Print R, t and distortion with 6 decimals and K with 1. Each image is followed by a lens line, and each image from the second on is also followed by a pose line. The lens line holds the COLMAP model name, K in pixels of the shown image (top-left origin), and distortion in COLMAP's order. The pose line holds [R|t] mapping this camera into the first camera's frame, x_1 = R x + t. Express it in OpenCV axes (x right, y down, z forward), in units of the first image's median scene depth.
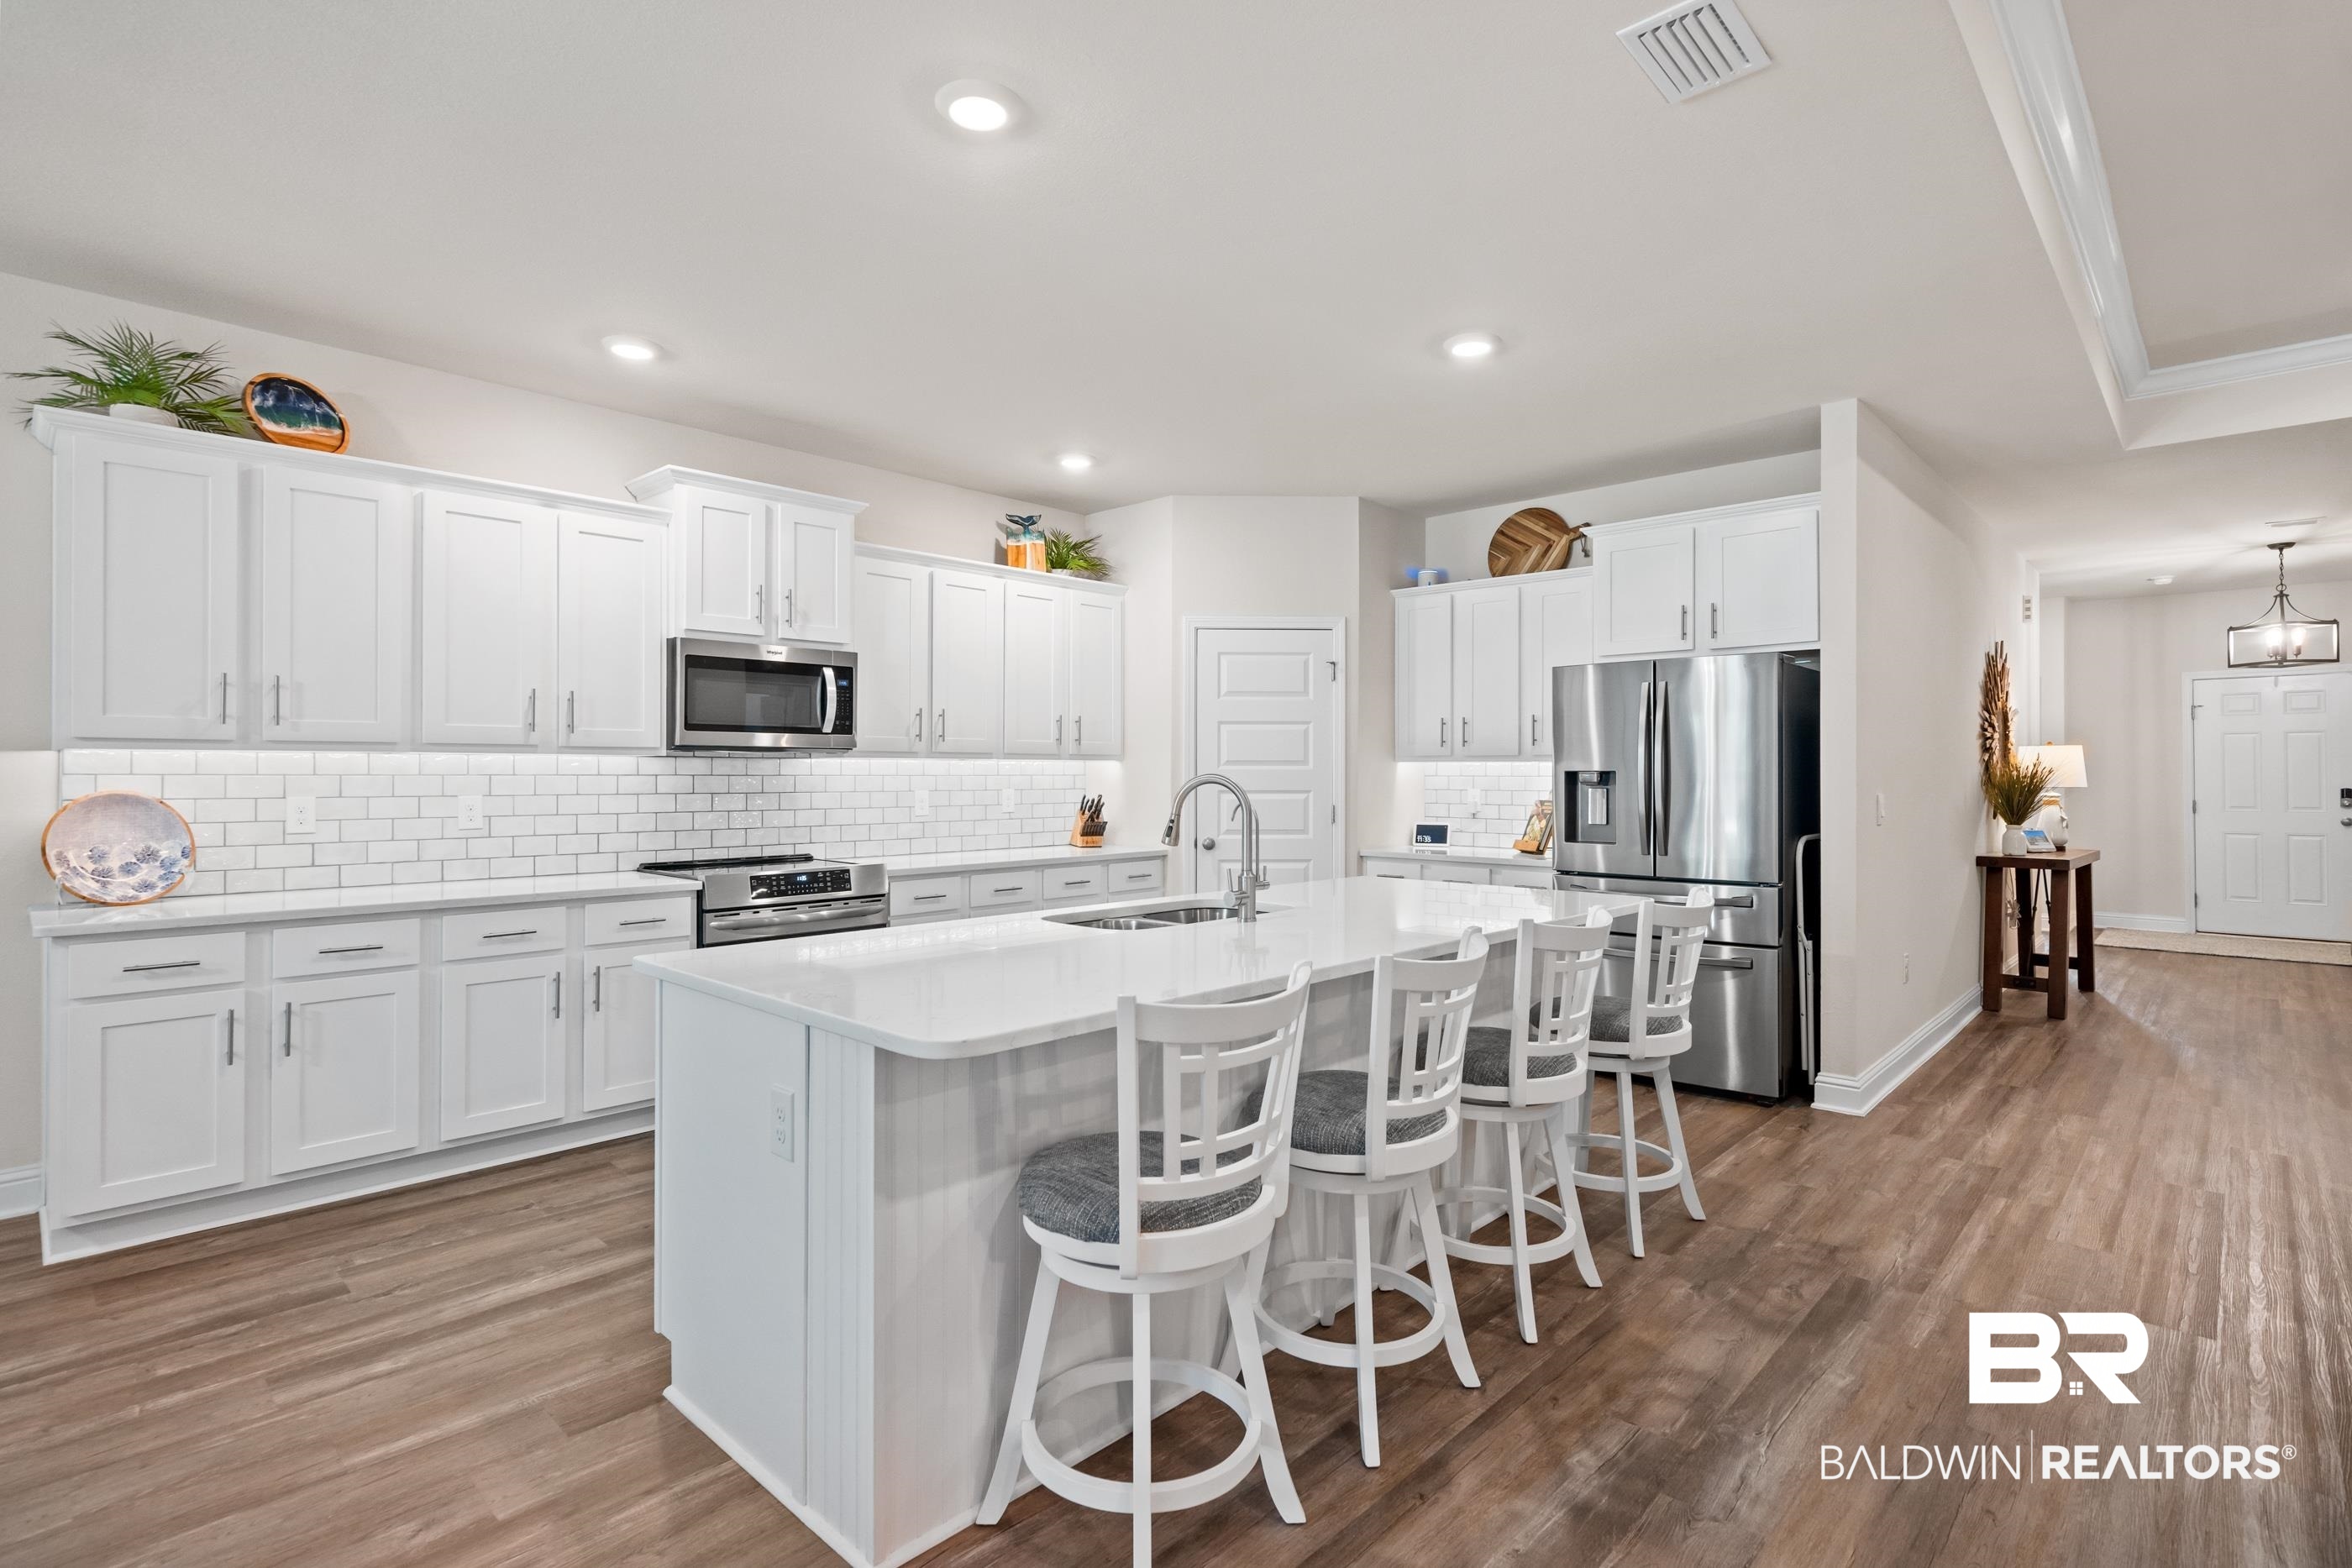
lens RADIAL K [[1122.7, 0, 1176.8], [0, 1122.7, 774.0], [0, 0, 1]] dist [-0.000029, 0.000199]
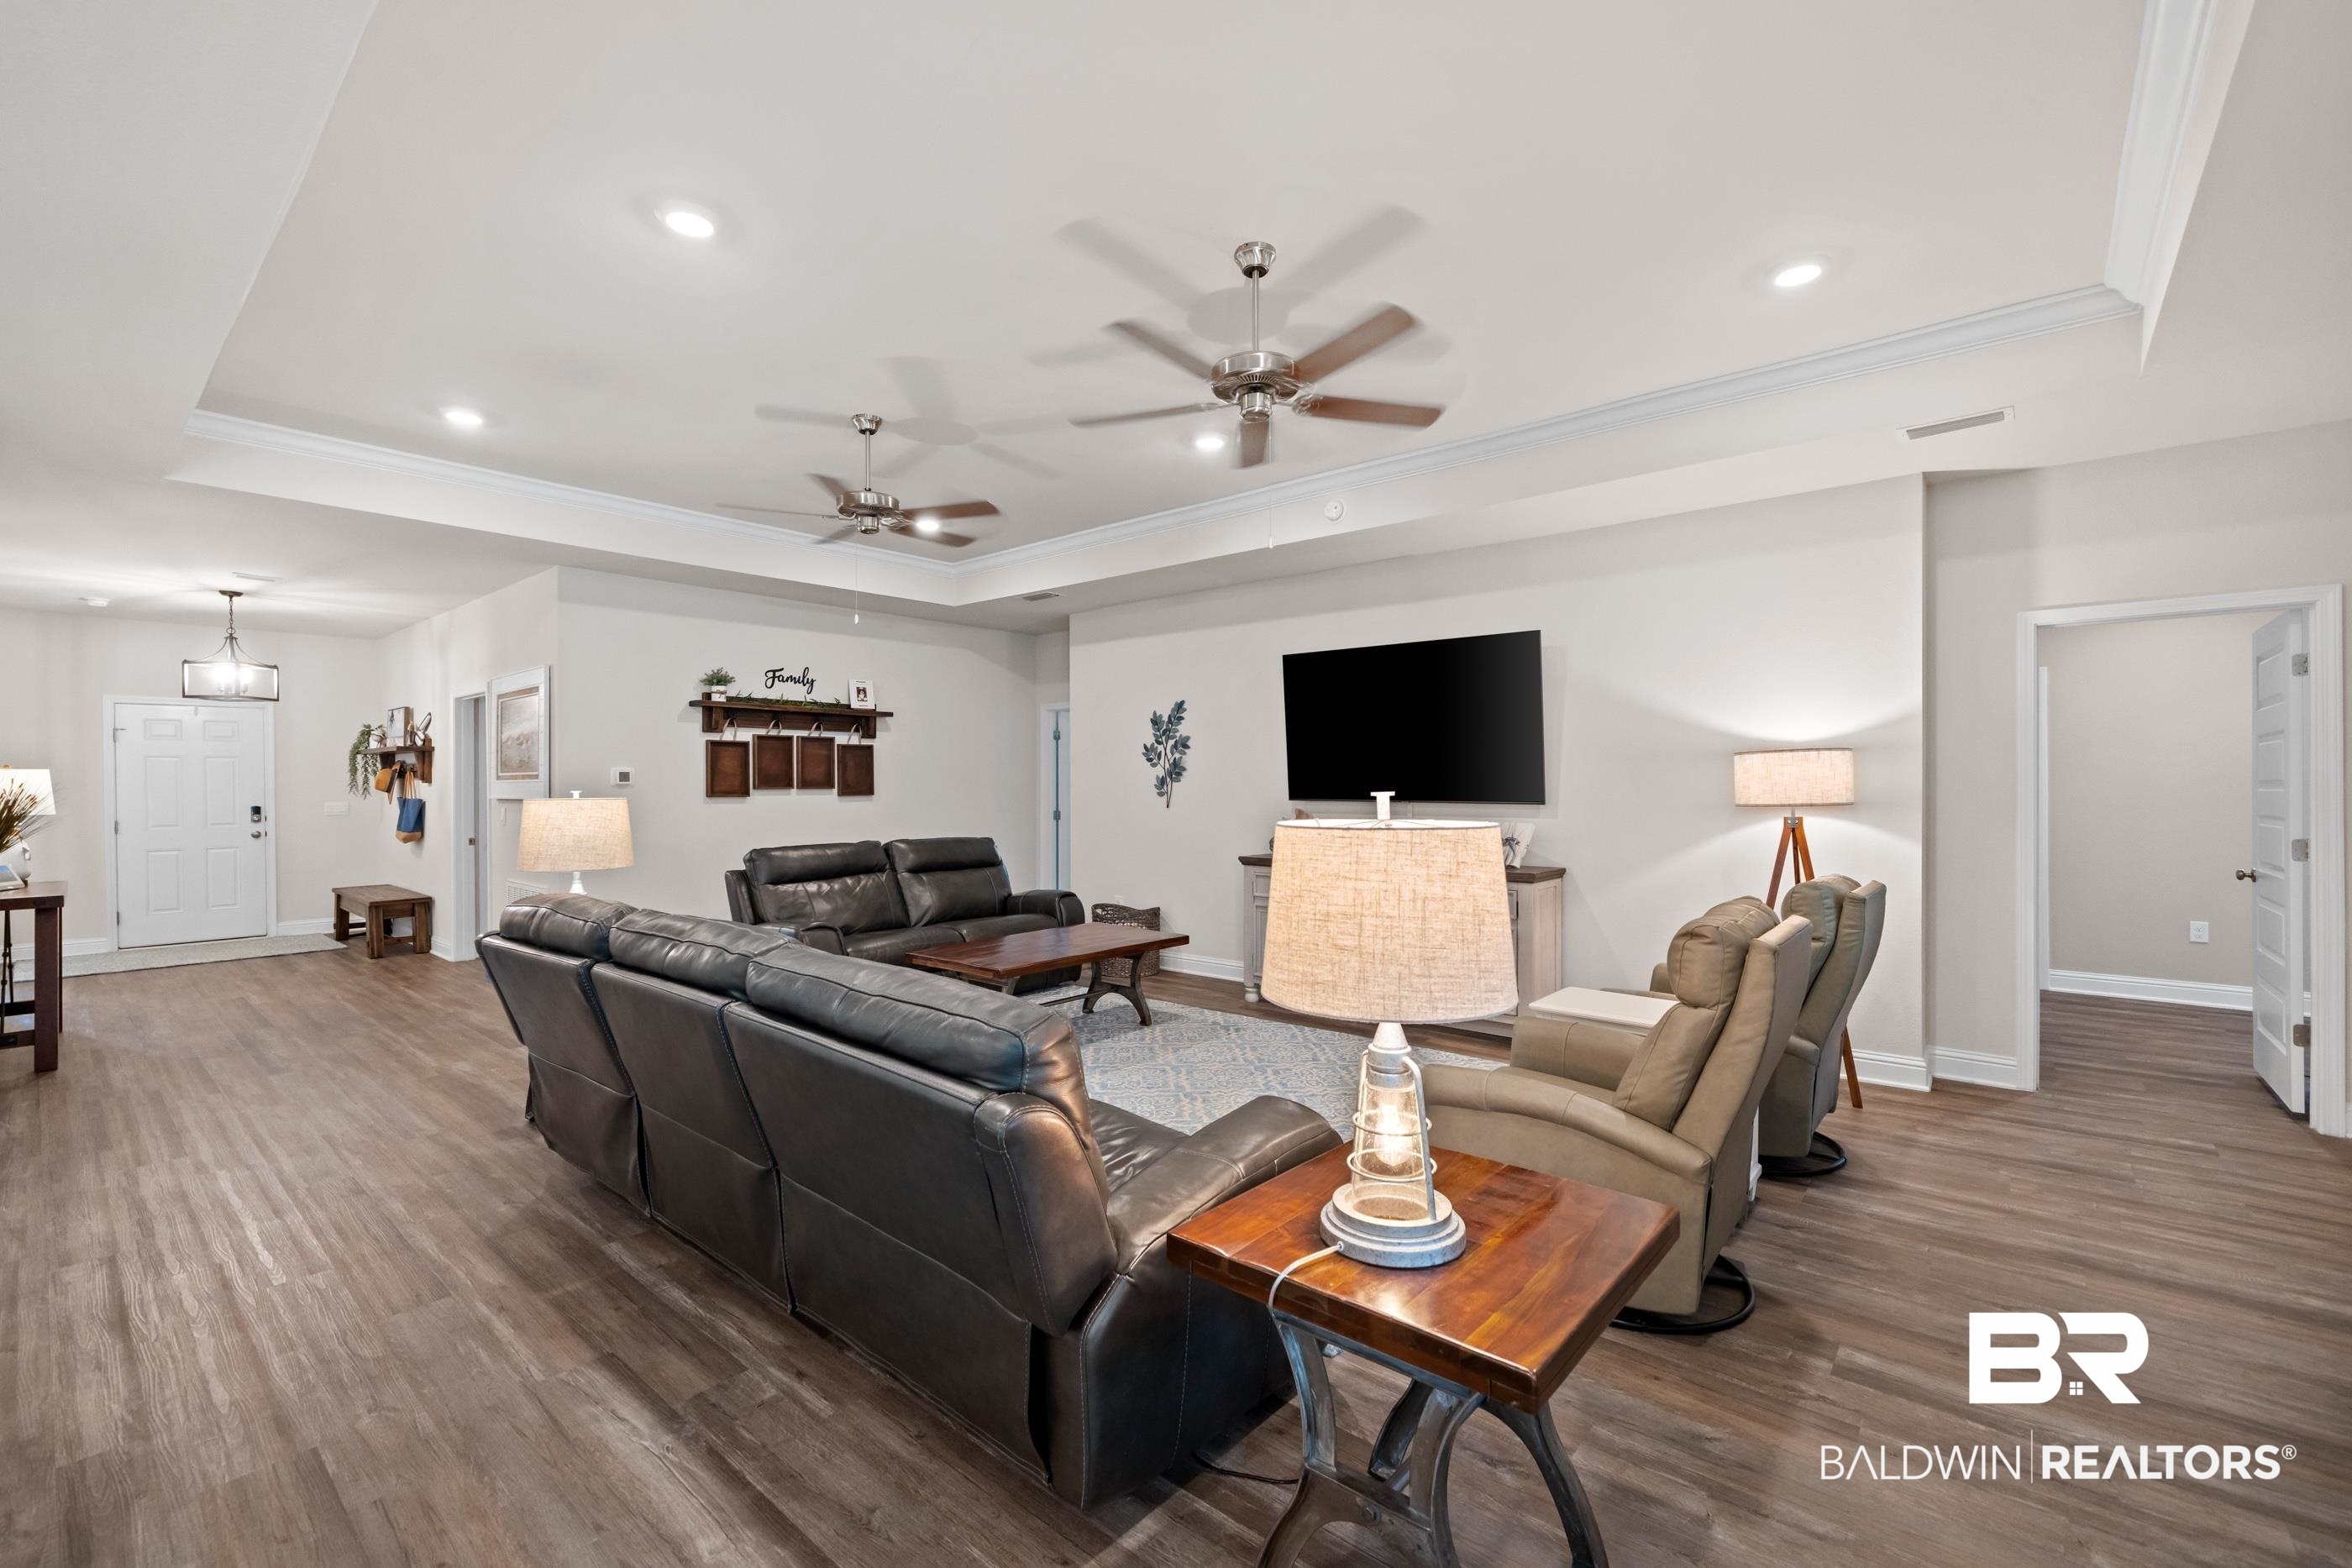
lens RADIAL K [[988.9, 0, 1164.9], [0, 988.9, 786.0], [0, 0, 1]] dist [0.002482, 0.000781]
pose [[-0.043290, -0.003512, 0.999056, -0.078940], [0.001541, 0.999992, 0.003582, -0.018290], [-0.999061, 0.001695, -0.043284, 0.159186]]
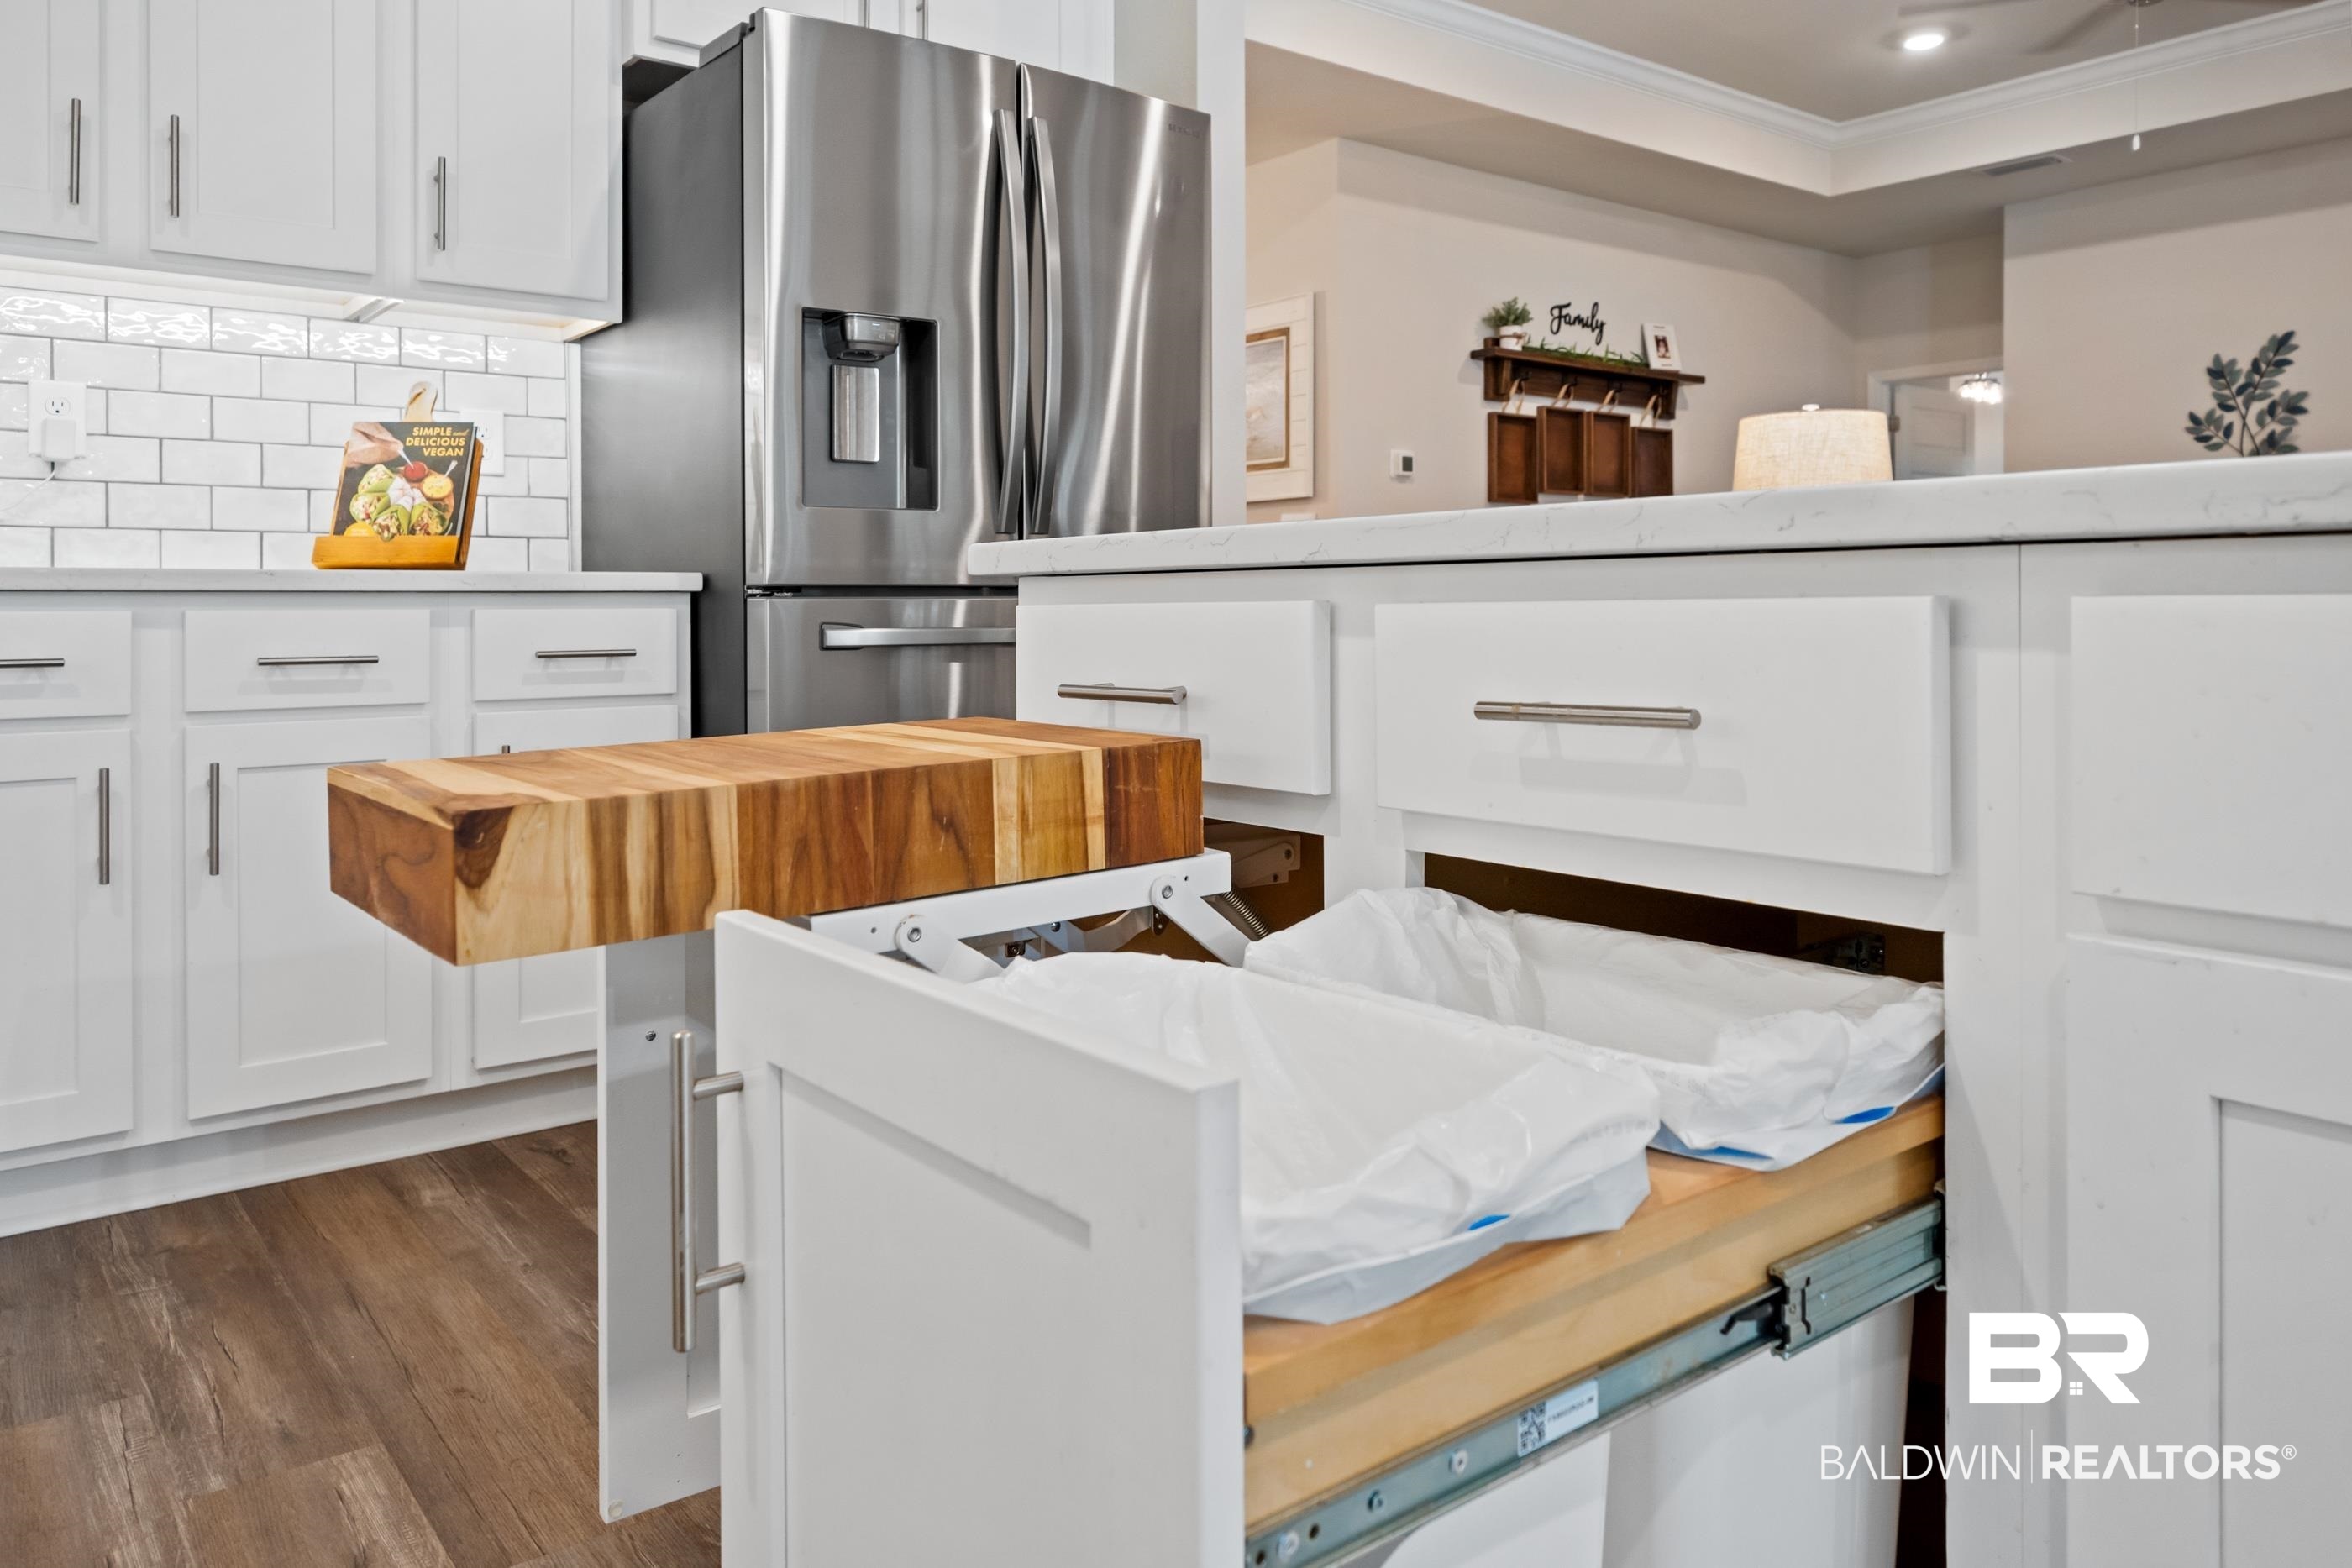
lens RADIAL K [[1591.3, 0, 1154.2], [0, 1591.3, 647.9], [0, 0, 1]] dist [0.003693, -0.009254]
pose [[0.159249, -0.030698, 0.986761, -0.139563], [0.000407, 0.999518, 0.031029, 0.093949], [-0.987238, -0.004540, 0.159185, 0.839855]]
